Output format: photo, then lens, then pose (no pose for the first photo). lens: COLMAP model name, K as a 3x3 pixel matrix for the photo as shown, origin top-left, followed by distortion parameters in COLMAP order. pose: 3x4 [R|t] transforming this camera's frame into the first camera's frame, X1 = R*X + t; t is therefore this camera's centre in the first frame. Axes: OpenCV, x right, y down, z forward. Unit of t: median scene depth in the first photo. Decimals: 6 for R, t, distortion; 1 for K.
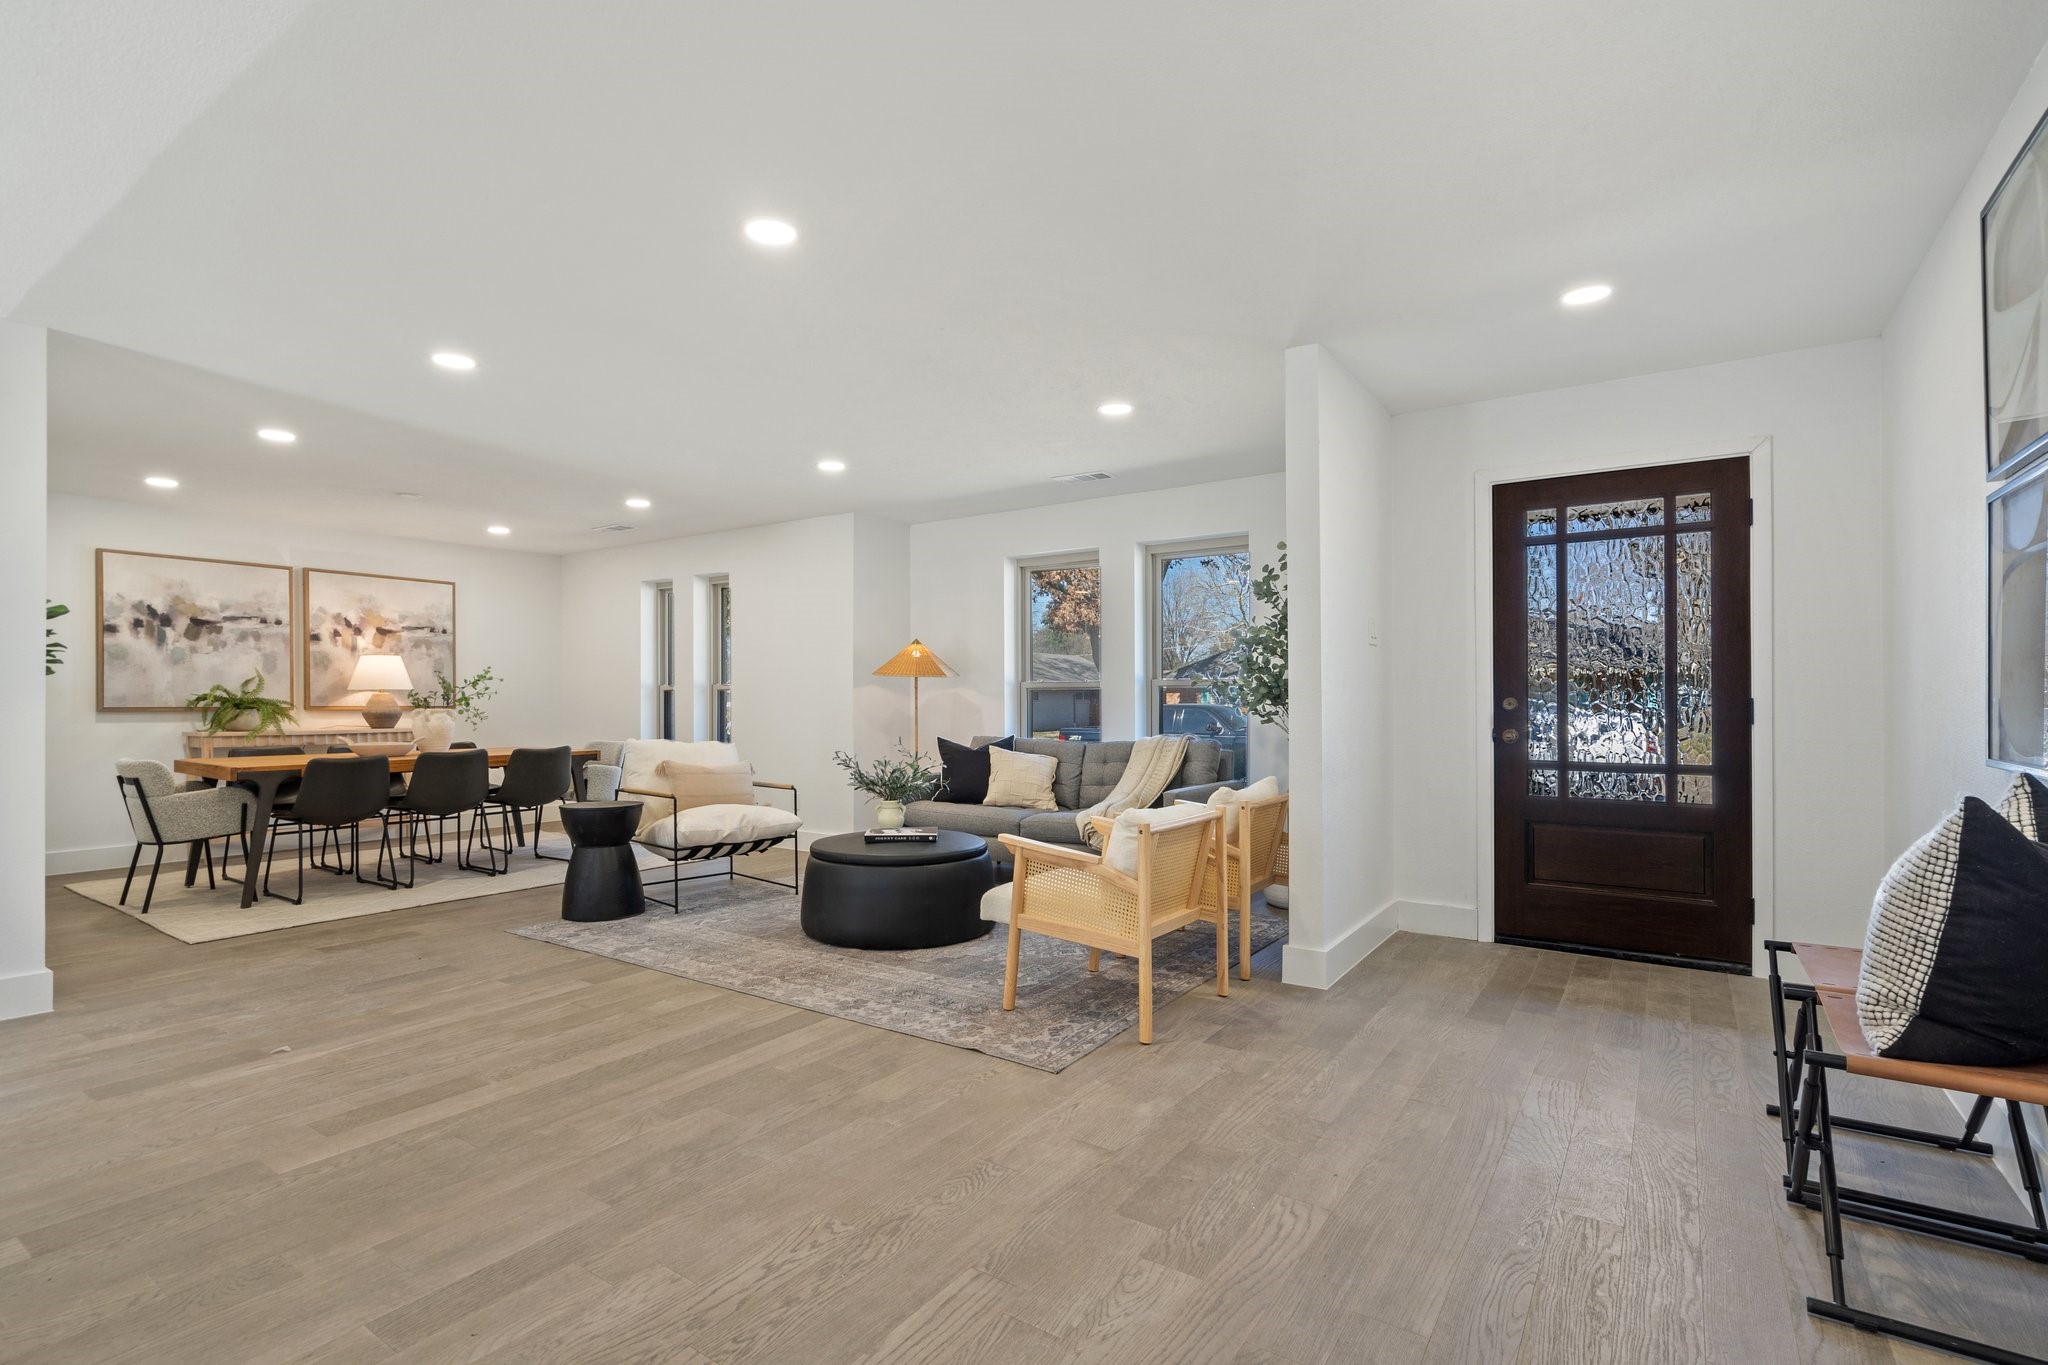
lens RADIAL K [[955.5, 0, 1019.7], [0, 955.5, 691.7], [0, 0, 1]] dist [0.001960, 0.000077]
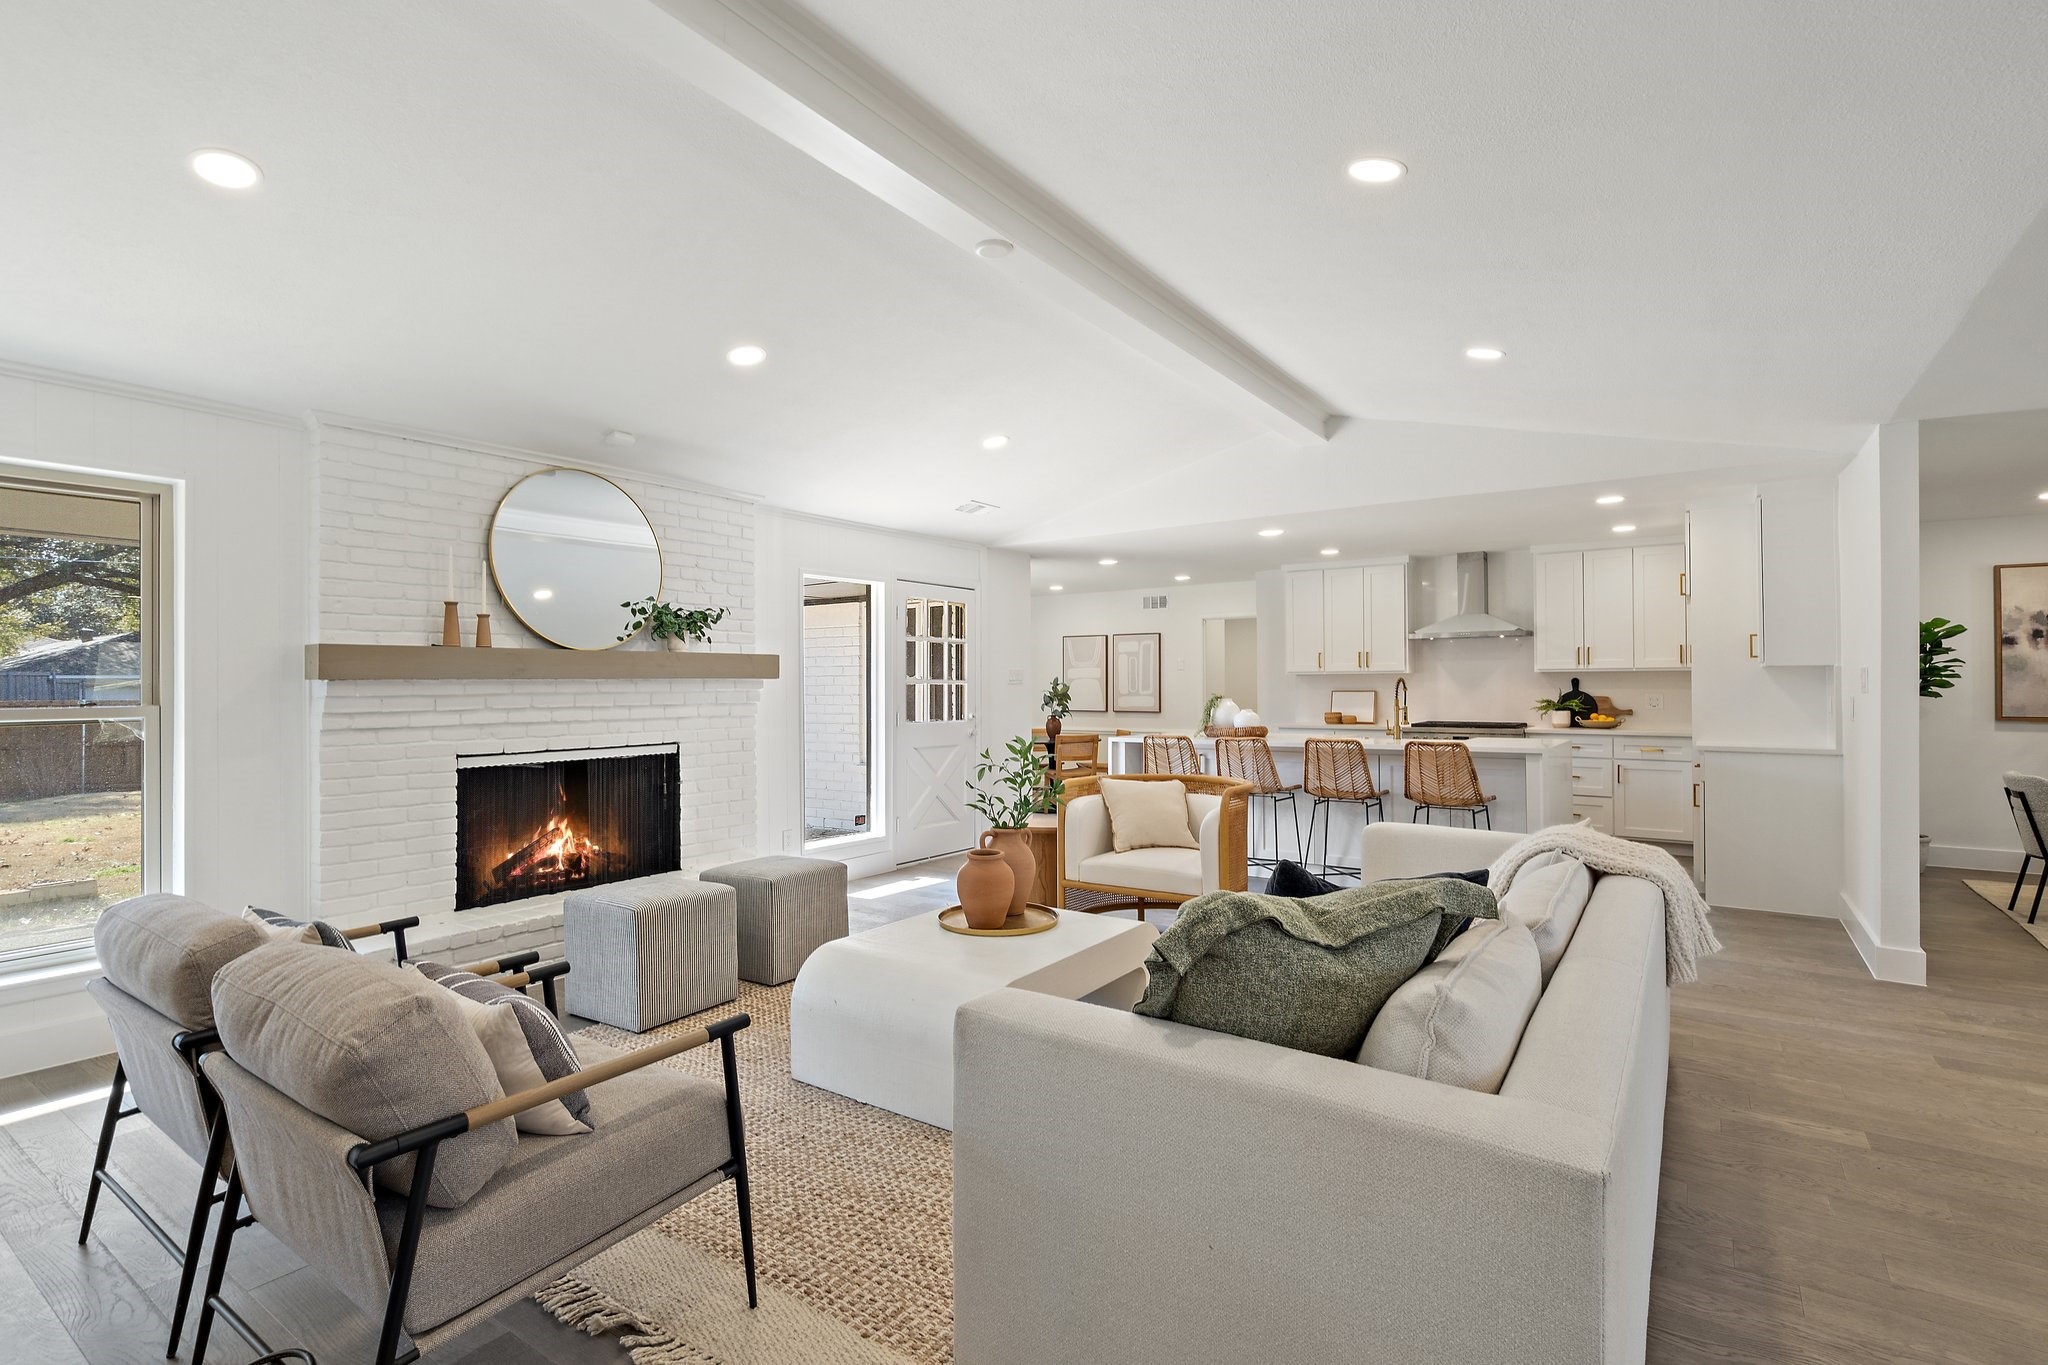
lens RADIAL K [[955.5, 0, 1019.7], [0, 955.5, 691.7], [0, 0, 1]] dist [0.001960, 0.000077]
pose [[-0.012363, 0.006295, -0.999904, 0.131952], [0.008217, 0.999947, 0.006194, -0.034091], [0.999890, -0.008140, -0.012414, -0.077241]]
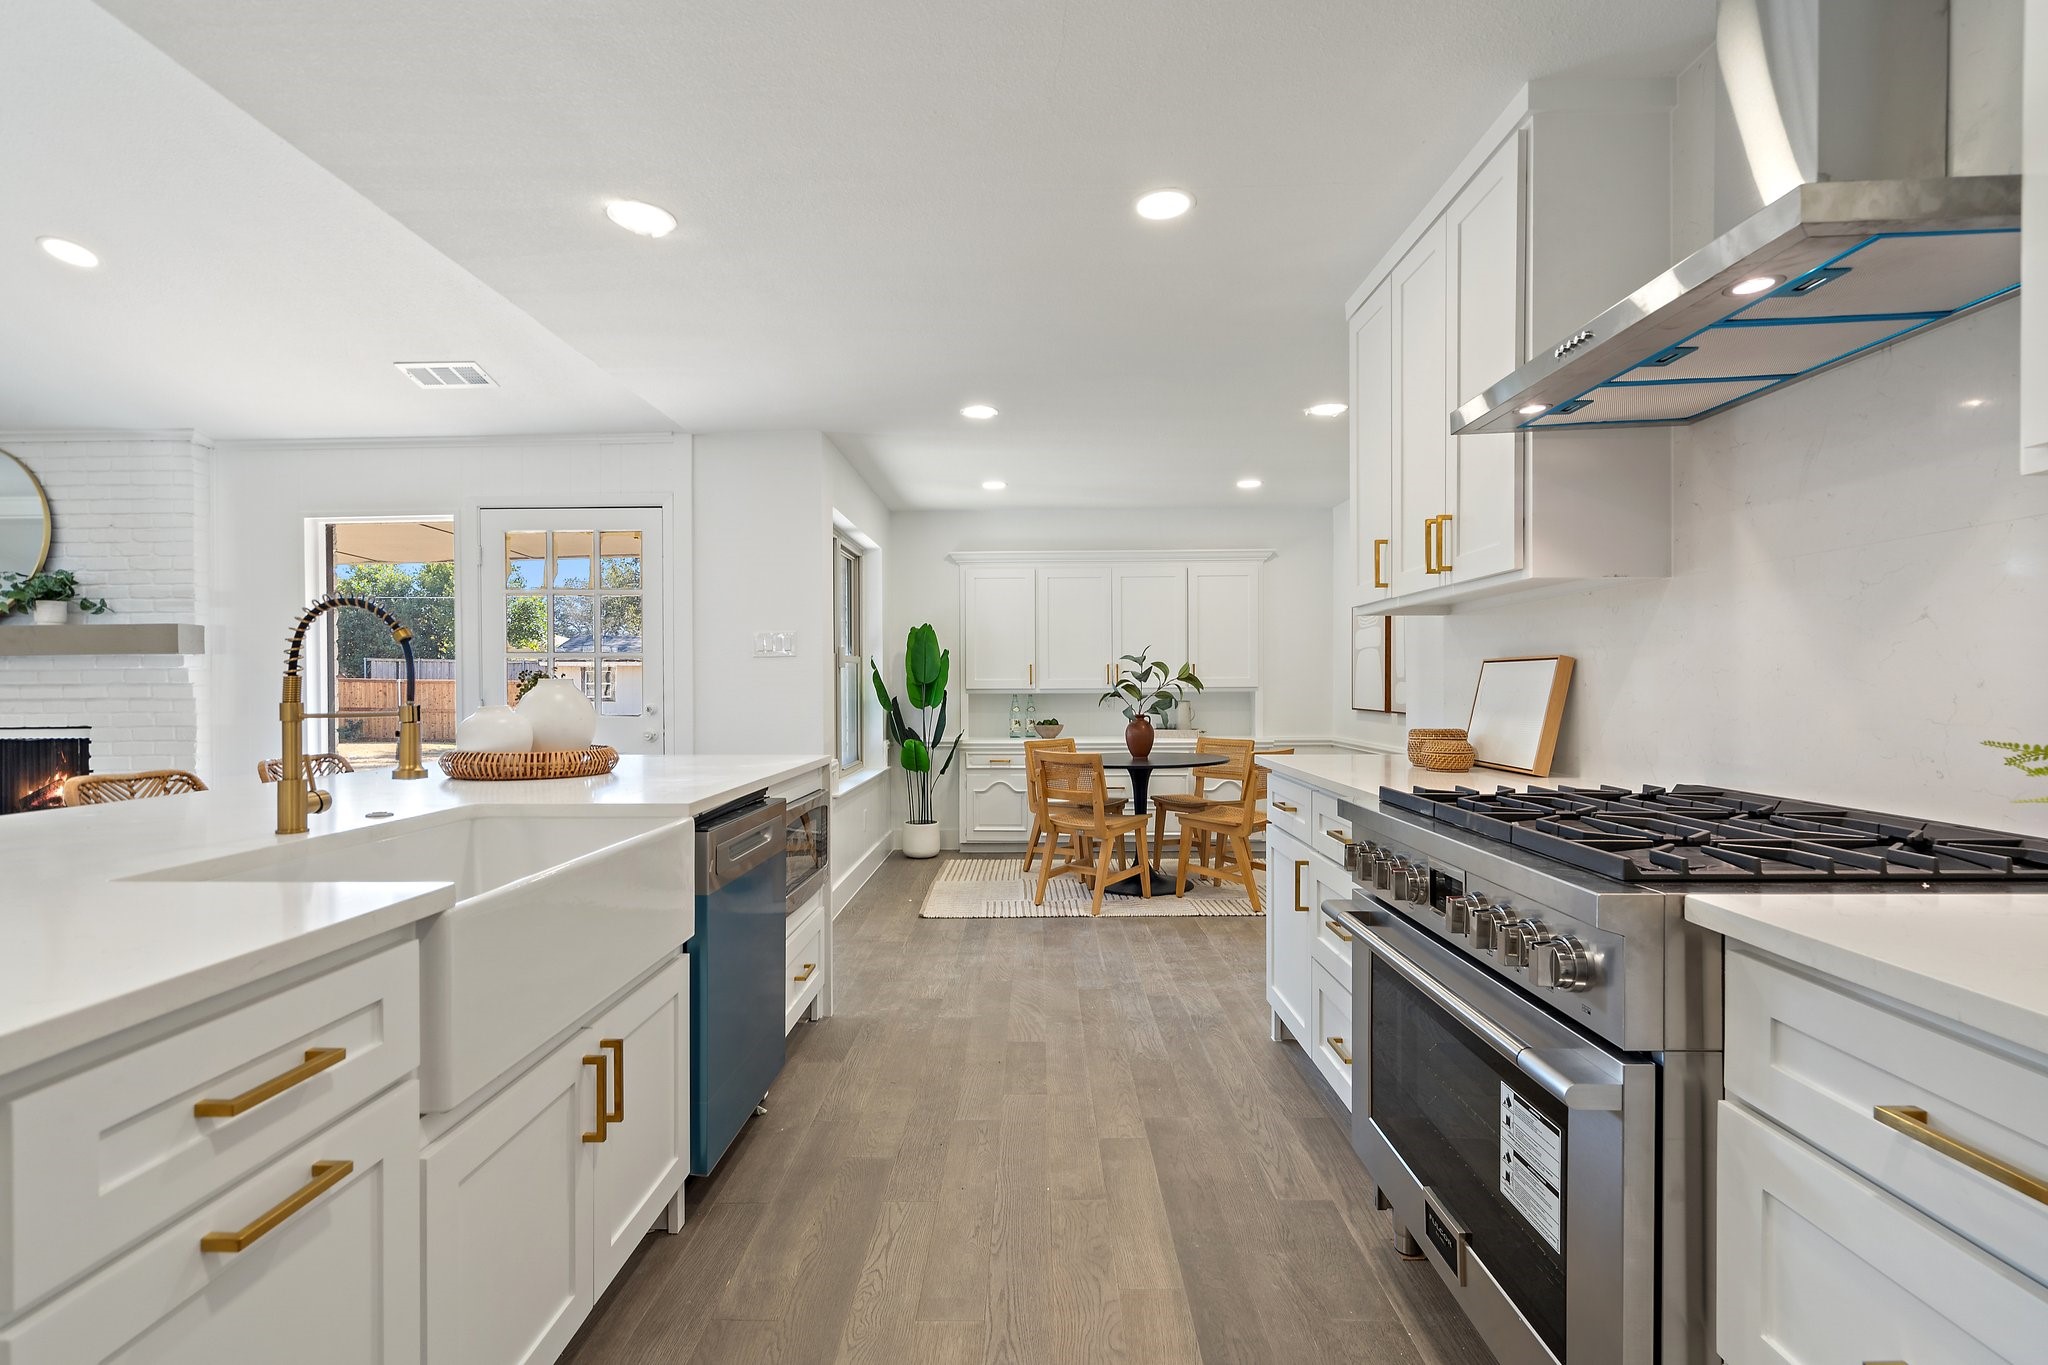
lens RADIAL K [[938.5, 0, 1024.0], [0, 938.5, 682.5], [0, 0, 1]] dist [0.001019, 0.000058]
pose [[-0.841064, 0.005216, -0.540911, -0.553753], [0.008223, 0.999961, -0.003144, -0.019871], [0.540874, -0.007092, -0.841074, 0.391959]]
